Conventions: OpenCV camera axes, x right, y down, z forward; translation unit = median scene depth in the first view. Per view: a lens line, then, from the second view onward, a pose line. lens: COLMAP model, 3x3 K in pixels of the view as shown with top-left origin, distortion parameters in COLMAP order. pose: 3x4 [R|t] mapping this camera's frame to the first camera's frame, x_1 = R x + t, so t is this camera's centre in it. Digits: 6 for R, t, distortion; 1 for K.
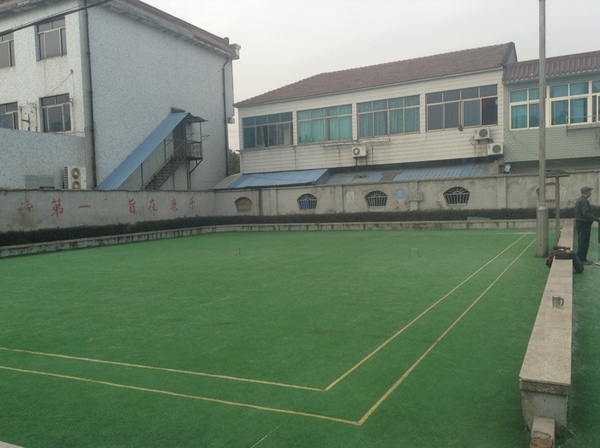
lens RADIAL K [[542.8, 0, 301.4], [0, 542.8, 231.4], [0, 0, 1]] dist [0.129437, -0.242232]
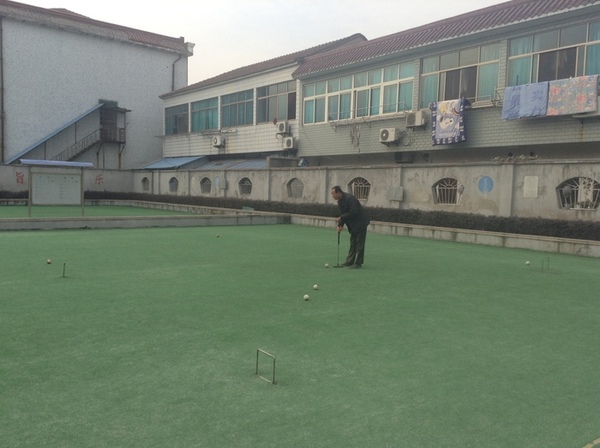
lens RADIAL K [[538.6, 0, 301.3], [0, 538.6, 230.2], [0, 0, 1]] dist [0.127434, -0.221025]
pose [[0.914785, 0.093581, -0.392952, 0.797076], [-0.084252, 0.995602, 0.040965, -0.031654], [0.395057, -0.004368, 0.918646, 0.083600]]
